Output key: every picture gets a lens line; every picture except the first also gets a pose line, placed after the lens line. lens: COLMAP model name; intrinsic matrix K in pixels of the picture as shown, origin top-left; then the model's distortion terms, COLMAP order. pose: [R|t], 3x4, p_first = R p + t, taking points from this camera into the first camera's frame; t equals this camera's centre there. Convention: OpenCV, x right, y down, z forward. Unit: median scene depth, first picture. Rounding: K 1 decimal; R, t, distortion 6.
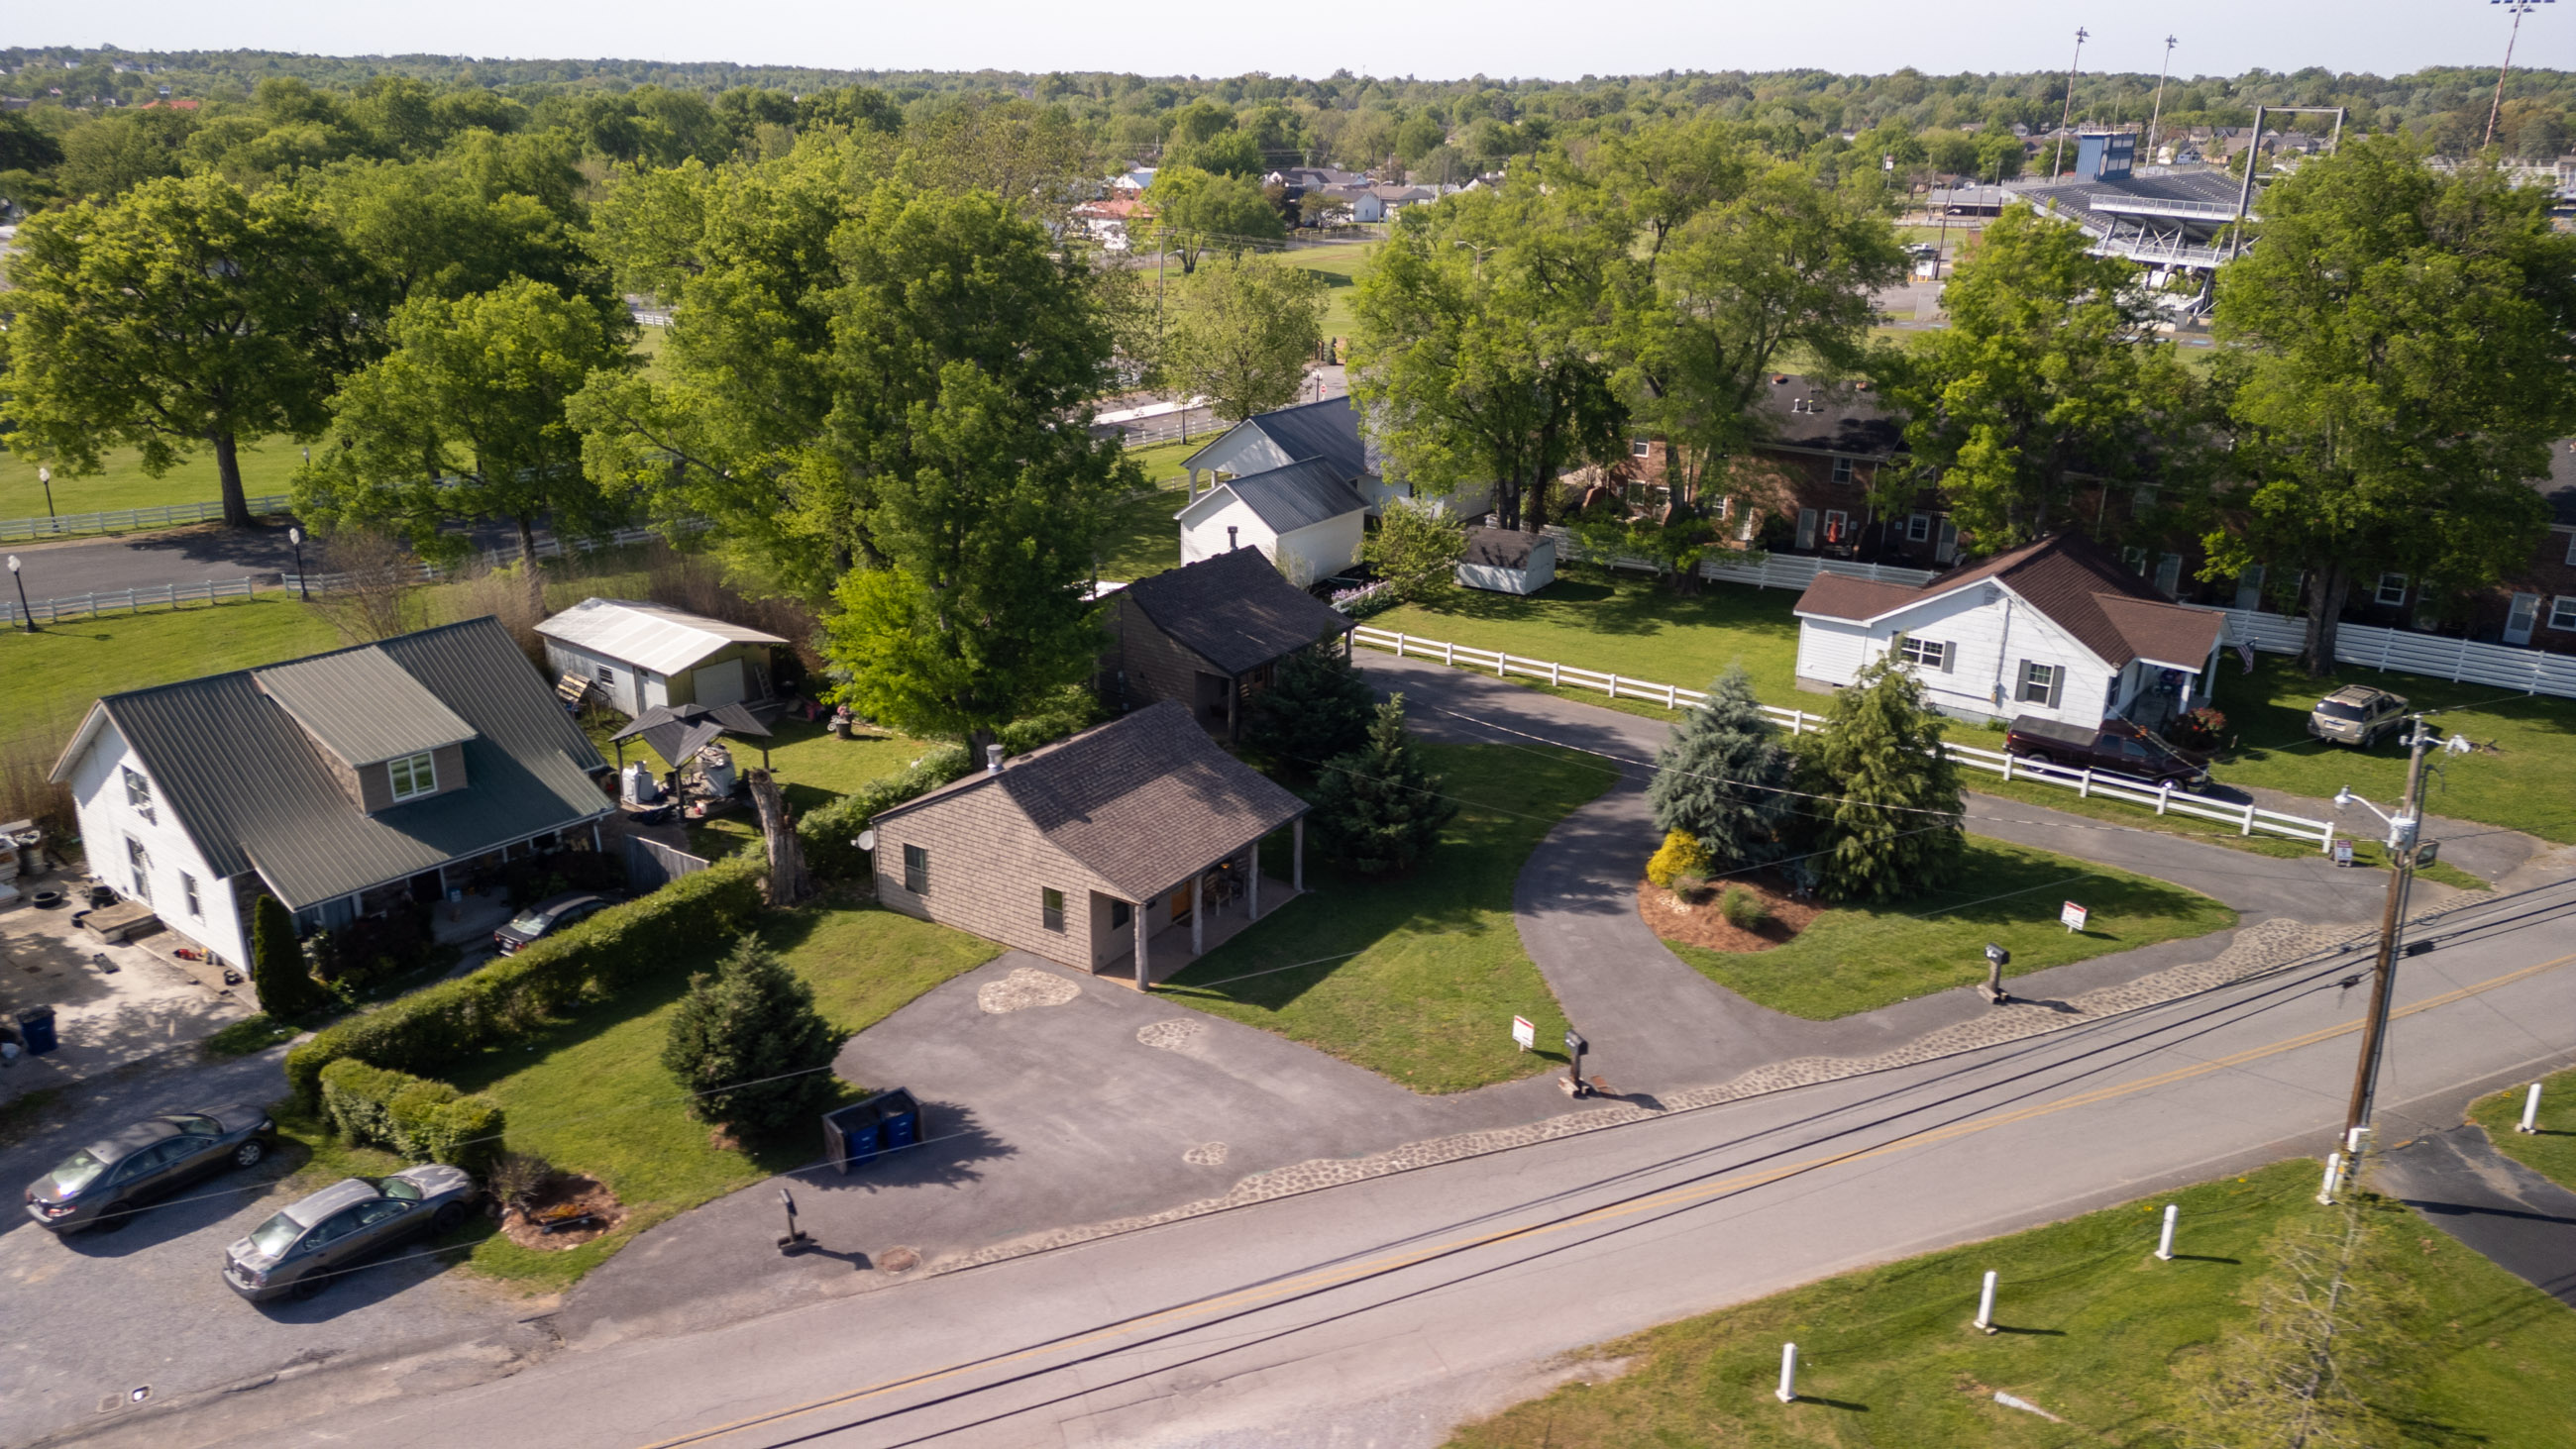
lens RADIAL K [[1804.4, 0, 1281.9], [0, 1804.4, 720.4], [0, 0, 1]] dist [0.067986, -0.062334]
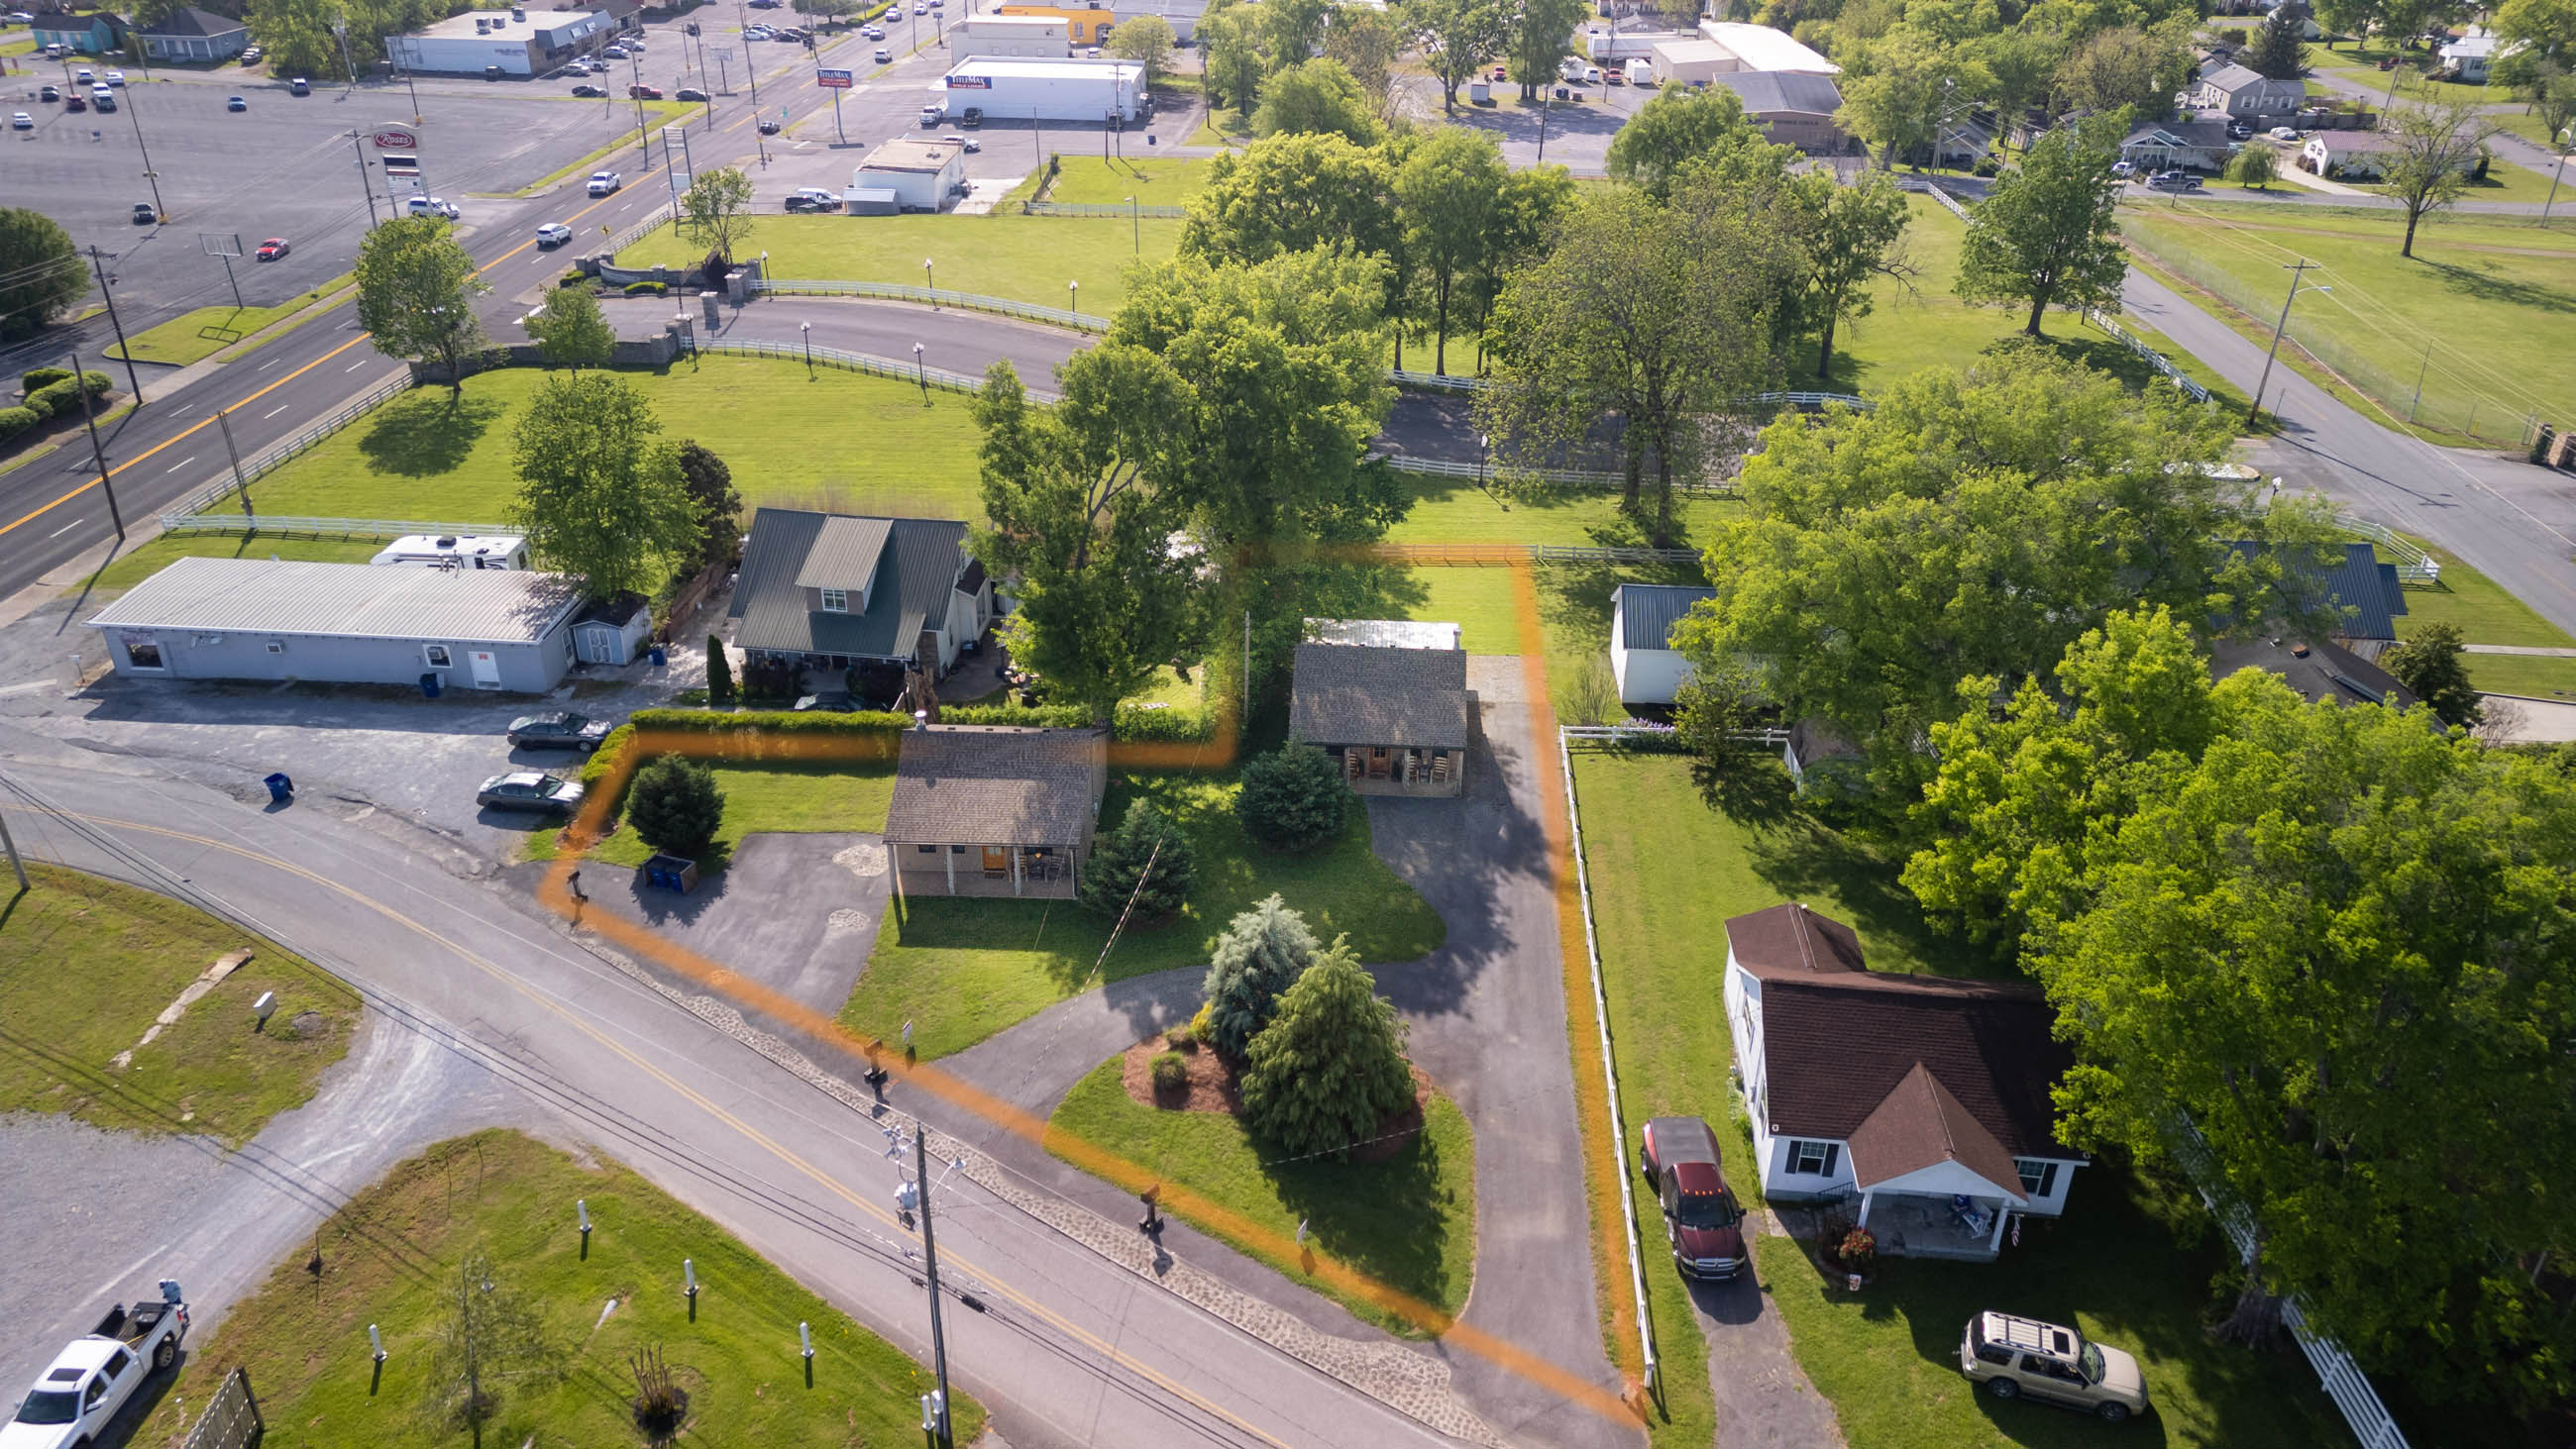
lens RADIAL K [[1804.4, 0, 1281.9], [0, 1804.4, 720.4], [0, 0, 1]] dist [0.067986, -0.062334]
pose [[0.526970, 0.403275, -0.748112, 1.023570], [-0.287399, 0.912952, 0.289689, -0.454766], [0.799815, 0.062349, 0.597000, 0.271650]]
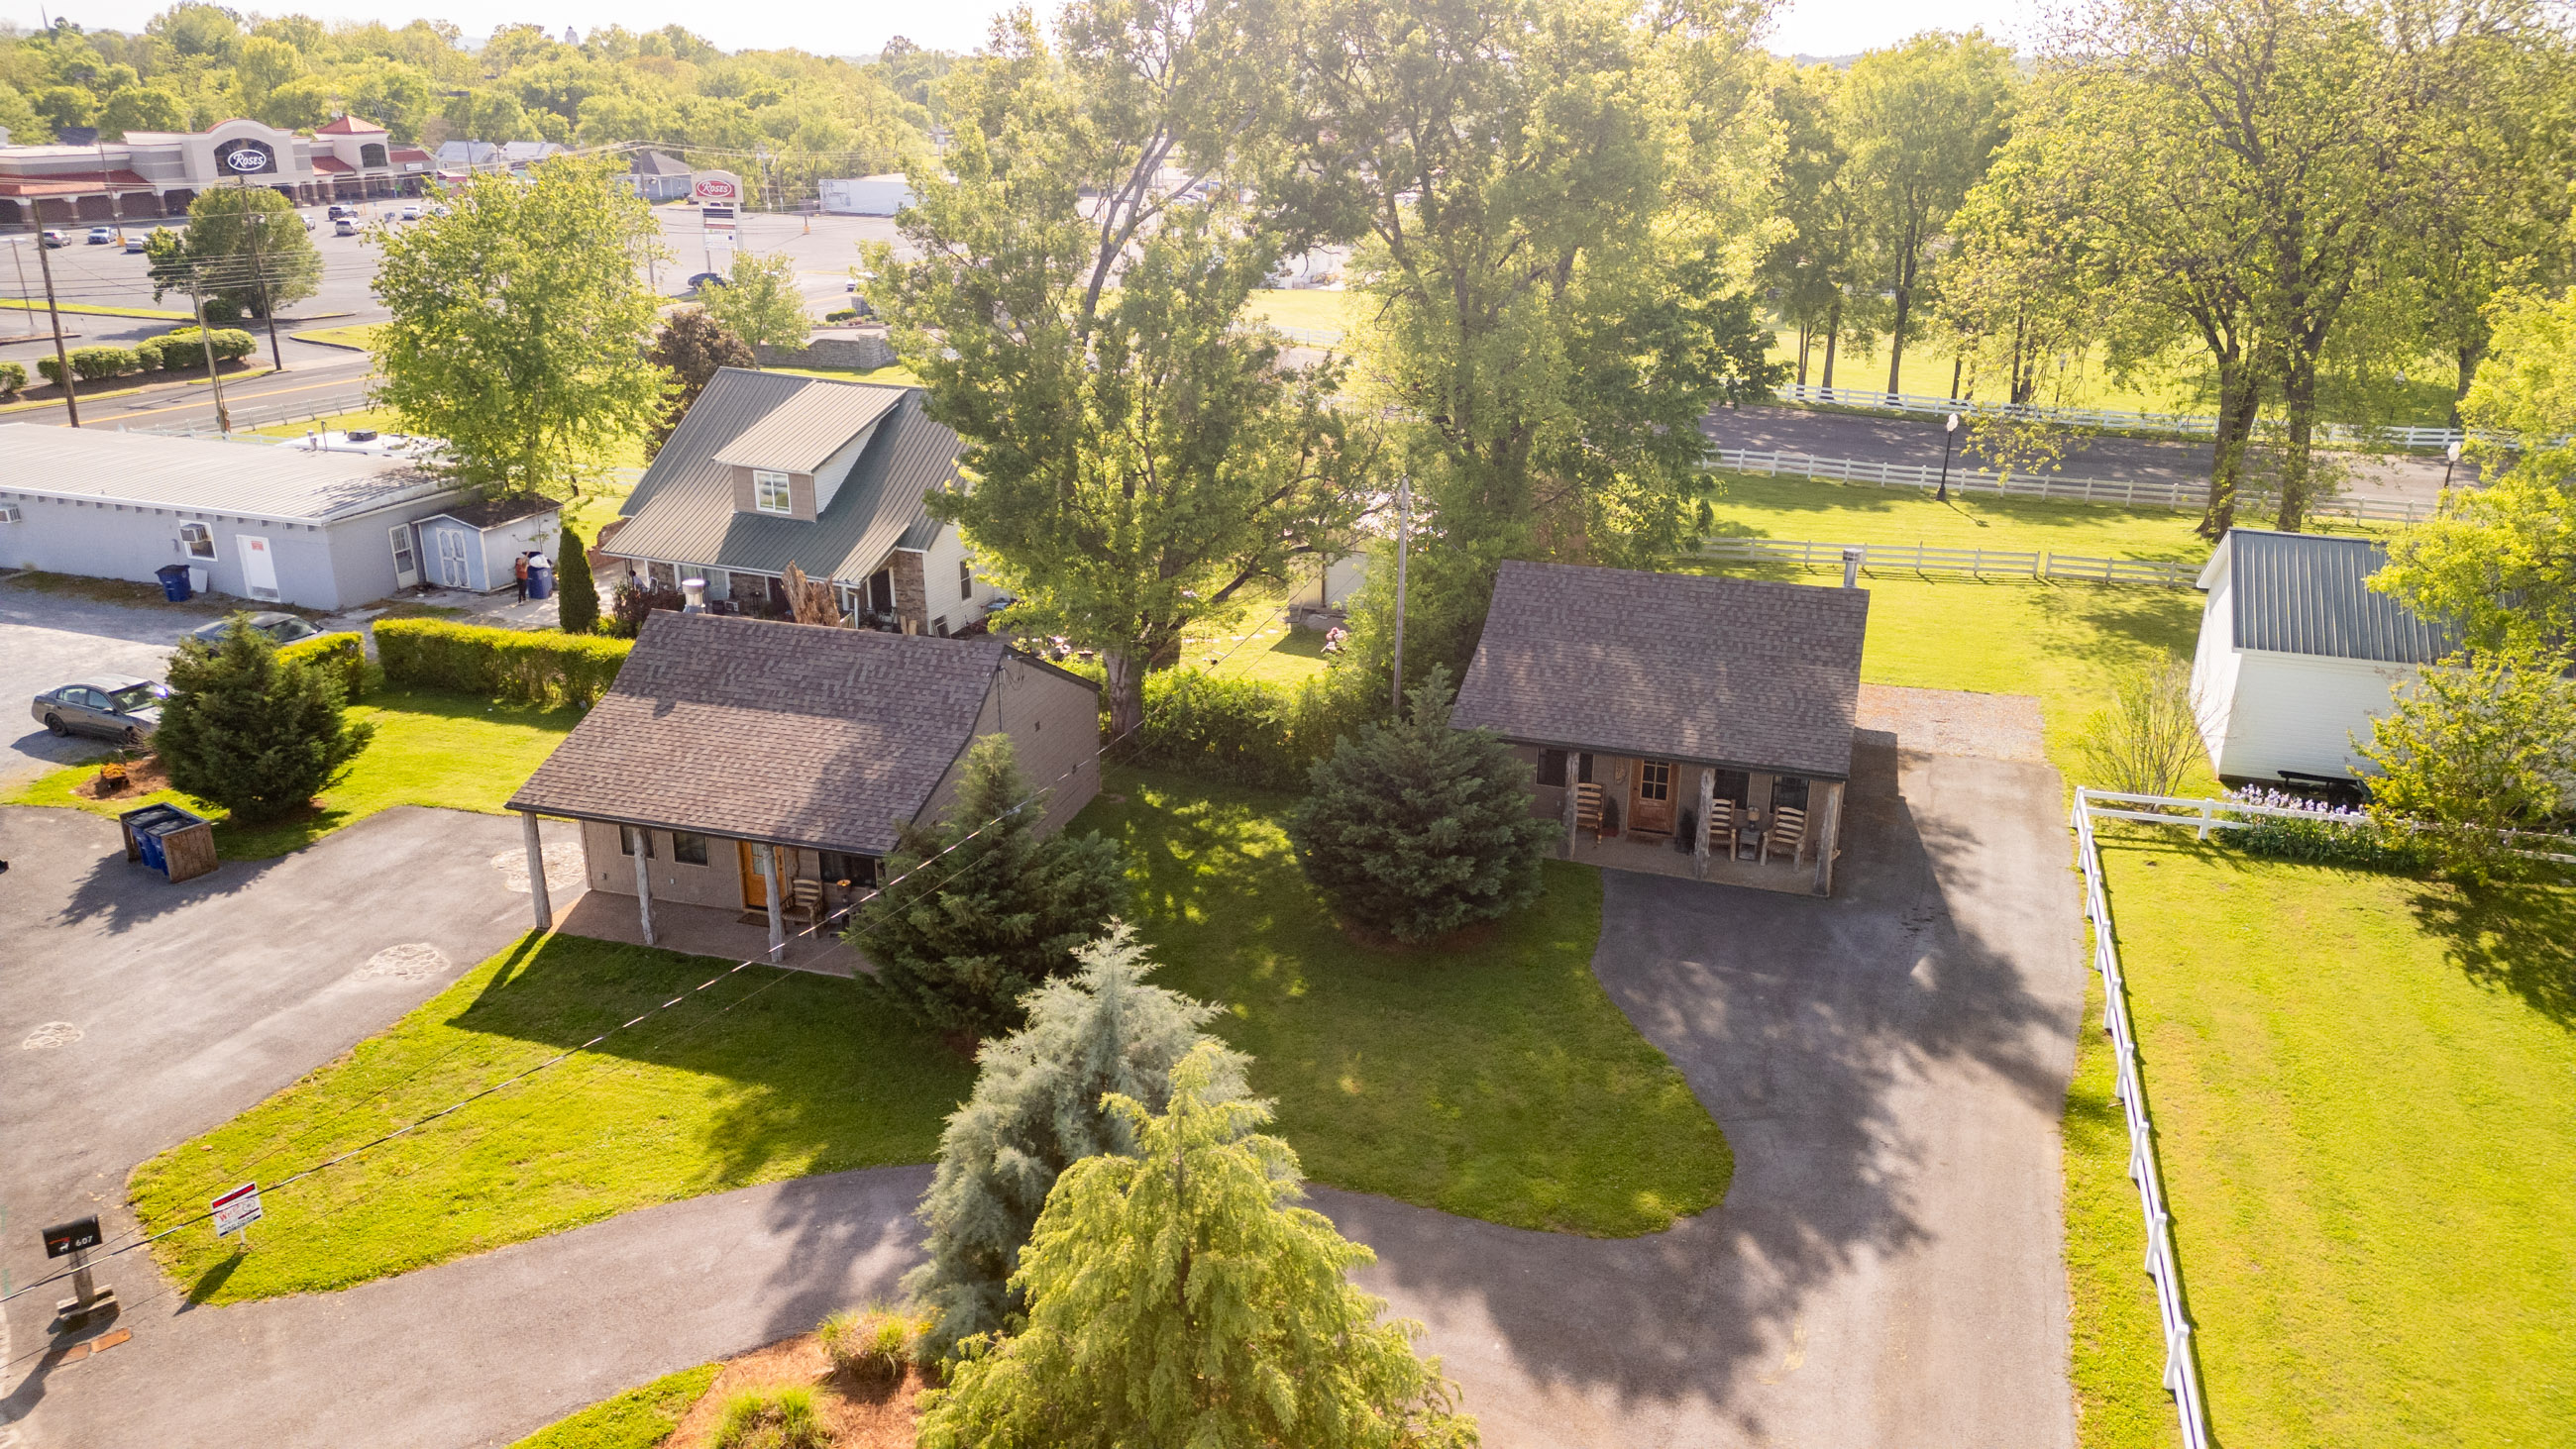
lens RADIAL K [[1804.4, 0, 1281.9], [0, 1804.4, 720.4], [0, 0, 1]] dist [0.067986, -0.062334]
pose [[0.287446, 0.317543, -0.903627, 0.550658], [-0.319332, 0.921236, 0.222150, -0.159879], [0.902996, 0.224701, 0.366207, 0.826504]]
